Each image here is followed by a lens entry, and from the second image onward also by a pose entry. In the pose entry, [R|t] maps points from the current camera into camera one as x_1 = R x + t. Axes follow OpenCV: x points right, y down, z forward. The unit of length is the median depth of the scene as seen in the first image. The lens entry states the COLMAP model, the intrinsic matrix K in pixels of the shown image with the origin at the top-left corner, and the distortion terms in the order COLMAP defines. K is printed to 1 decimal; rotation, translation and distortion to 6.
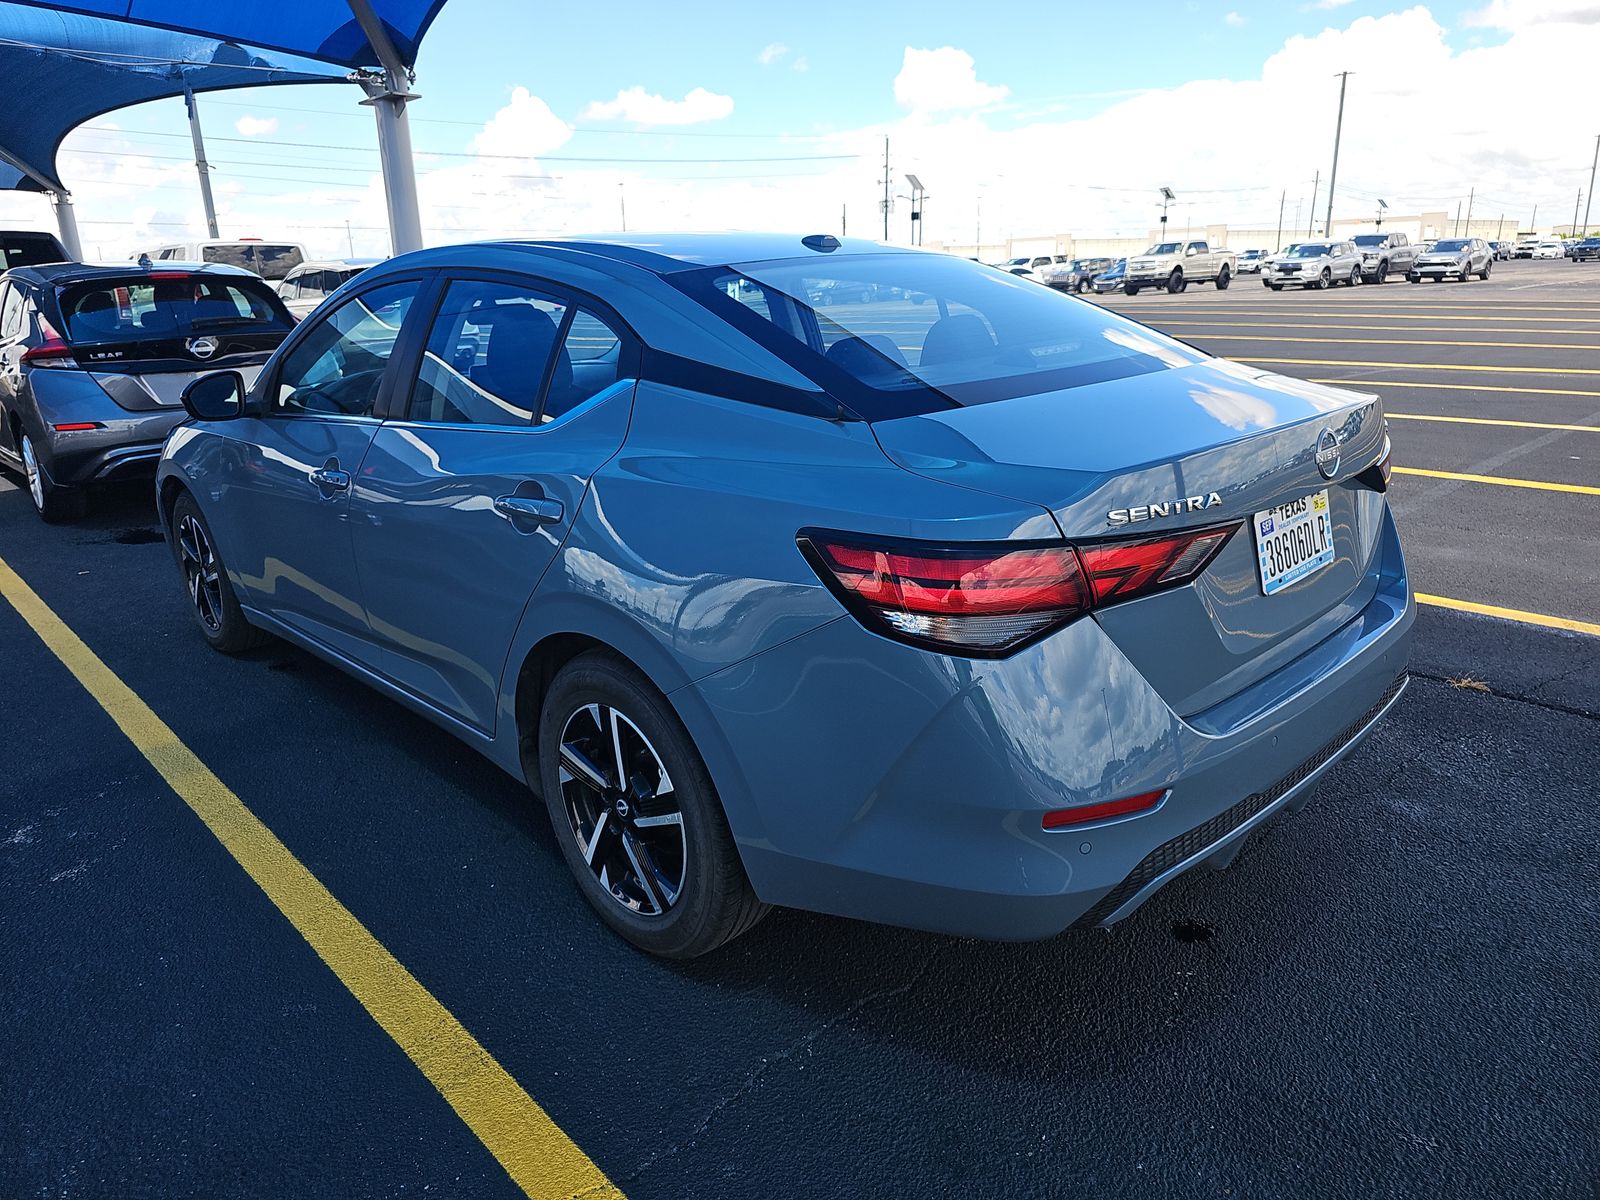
lens RADIAL K [[1069.8, 0, 800.0], [0, 1069.8, 600.0], [0, 0, 1]] dist [0.074825, -0.060301]
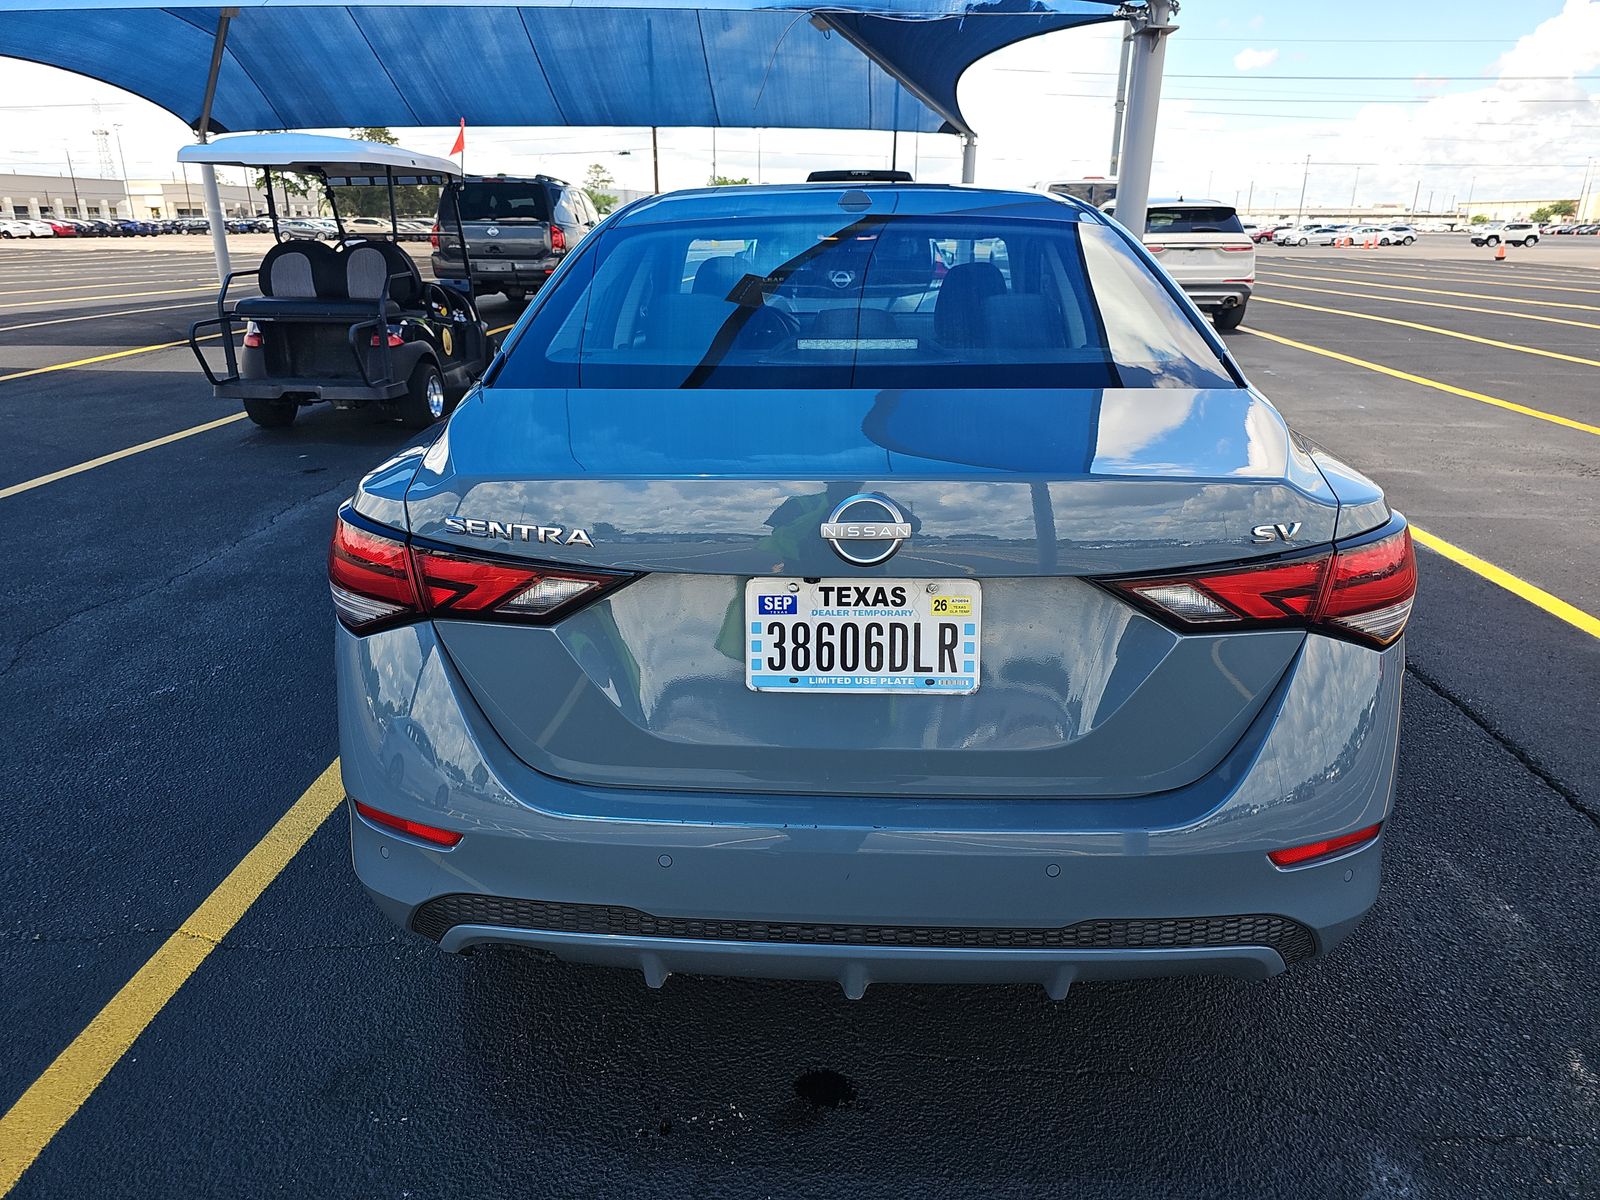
lens RADIAL K [[1069.8, 0, 800.0], [0, 1069.8, 600.0], [0, 0, 1]] dist [0.074825, -0.060301]
pose [[0.696234, 0.276208, -0.662546, 0.865340], [-0.240888, 0.959384, 0.146821, -0.170265], [0.676189, 0.057378, 0.734490, 0.425649]]
